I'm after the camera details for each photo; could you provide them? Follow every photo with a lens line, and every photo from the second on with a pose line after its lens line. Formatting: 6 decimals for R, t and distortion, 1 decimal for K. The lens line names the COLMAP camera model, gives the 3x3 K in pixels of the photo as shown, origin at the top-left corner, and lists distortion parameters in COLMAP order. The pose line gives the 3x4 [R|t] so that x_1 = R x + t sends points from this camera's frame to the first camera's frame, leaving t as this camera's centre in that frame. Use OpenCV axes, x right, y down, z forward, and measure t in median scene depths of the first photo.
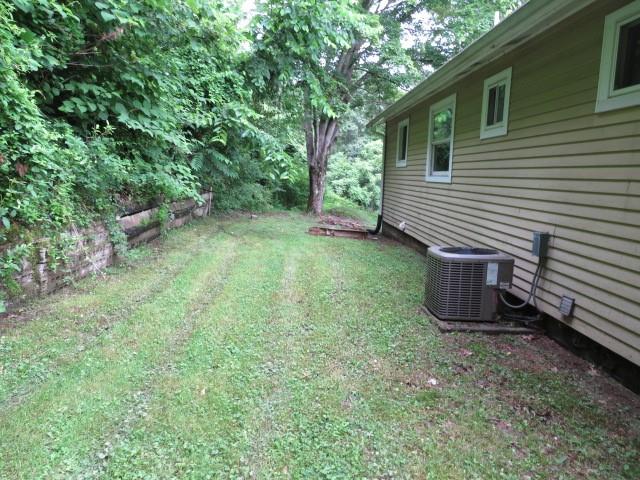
lens RADIAL K [[450.9, 0, 320.0], [0, 450.9, 240.0], [0, 0, 1]] dist [-0.034976, 0.006775]
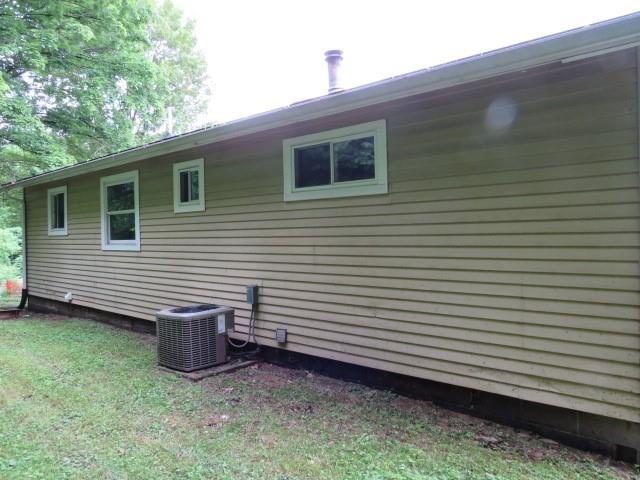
lens RADIAL K [[450.9, 0, 320.0], [0, 450.9, 240.0], [0, 0, 1]] dist [-0.034976, 0.006775]
pose [[0.663470, -0.049601, 0.746557, -0.365794], [0.142713, 0.987870, -0.061196, -0.040038], [-0.734466, 0.147145, 0.662501, -0.060323]]
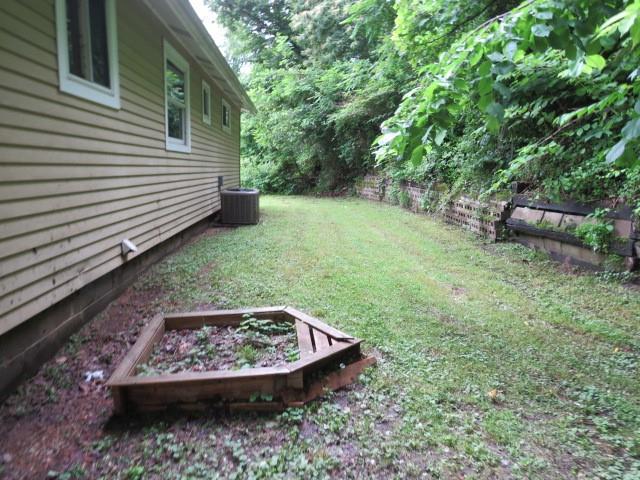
lens RADIAL K [[450.9, 0, 320.0], [0, 450.9, 240.0], [0, 0, 1]] dist [-0.034976, 0.006775]
pose [[-0.998685, -0.038350, -0.034014, 0.033992], [-0.046690, 0.954422, 0.294787, -0.407344], [0.021158, 0.295988, -0.954957, 3.274761]]
